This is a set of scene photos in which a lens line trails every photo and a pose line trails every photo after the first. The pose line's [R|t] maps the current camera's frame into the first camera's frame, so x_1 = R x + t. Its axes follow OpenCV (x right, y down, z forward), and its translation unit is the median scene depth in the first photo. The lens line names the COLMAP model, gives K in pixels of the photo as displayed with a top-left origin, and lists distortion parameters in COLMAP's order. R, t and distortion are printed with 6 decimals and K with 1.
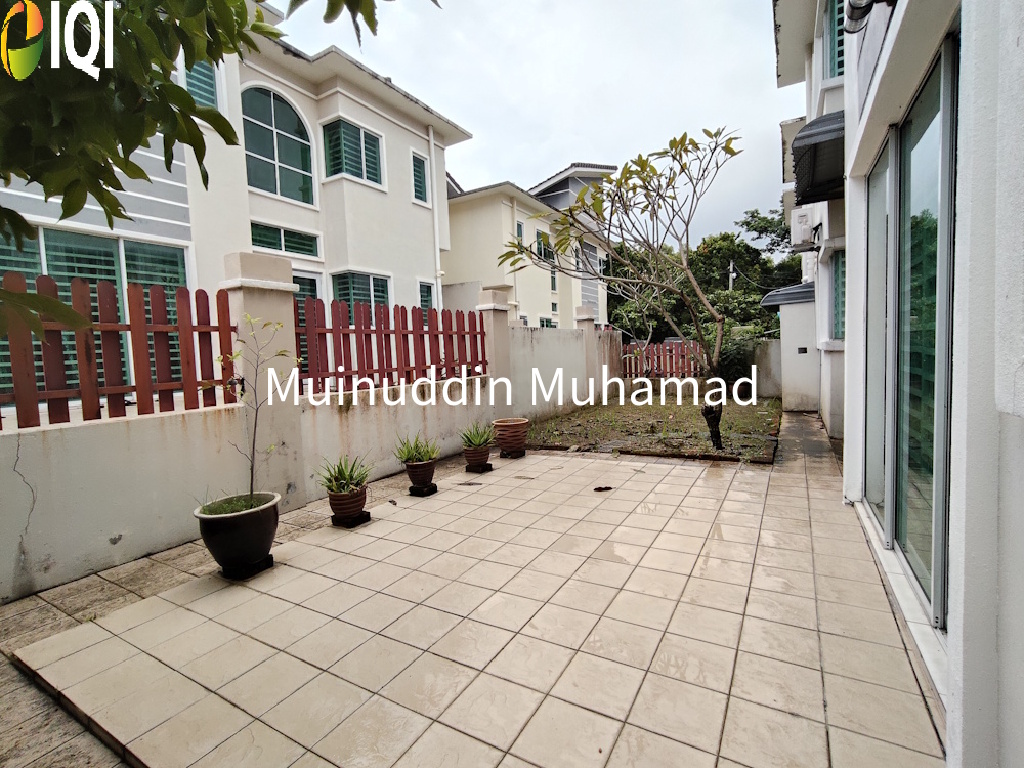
lens RADIAL K [[482.3, 0, 511.9], [0, 482.3, 382.8], [0, 0, 1]] dist [-0.003826, 0.002494]
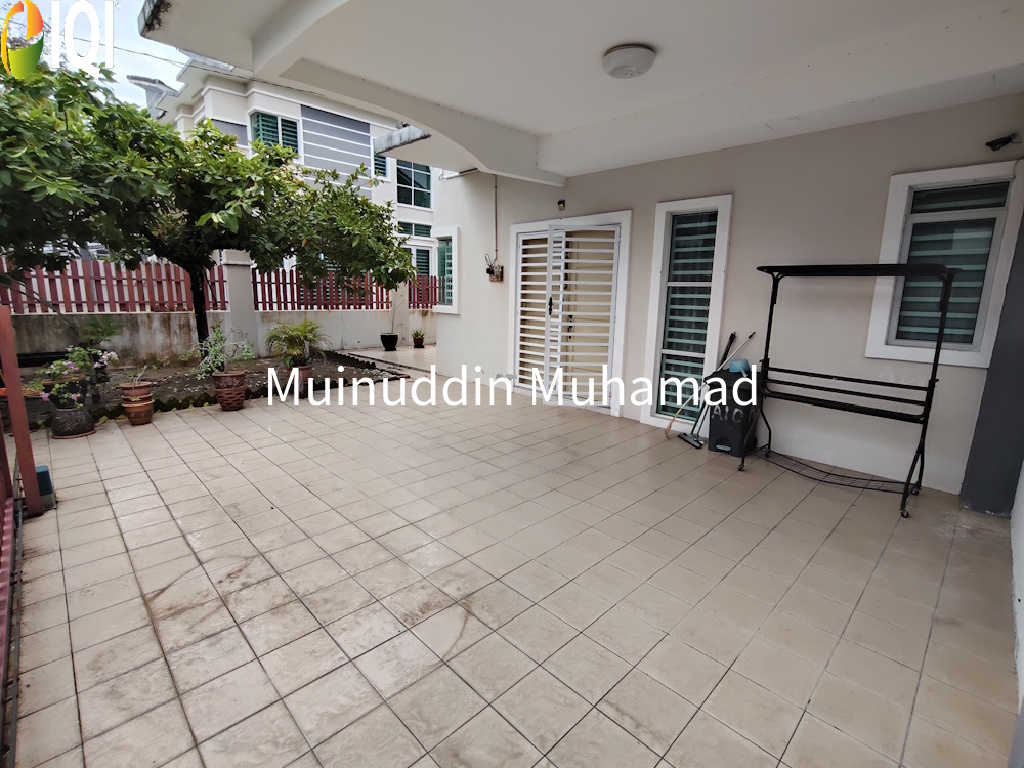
lens RADIAL K [[482.3, 0, 510.4], [0, 482.3, 381.0], [0, 0, 1]] dist [-0.003826, 0.002494]
pose [[0.963463, 0.112426, -0.243102, 0.408233], [-0.085055, 0.989084, 0.120327, 0.024335], [0.253976, -0.095254, 0.962509, -0.760742]]
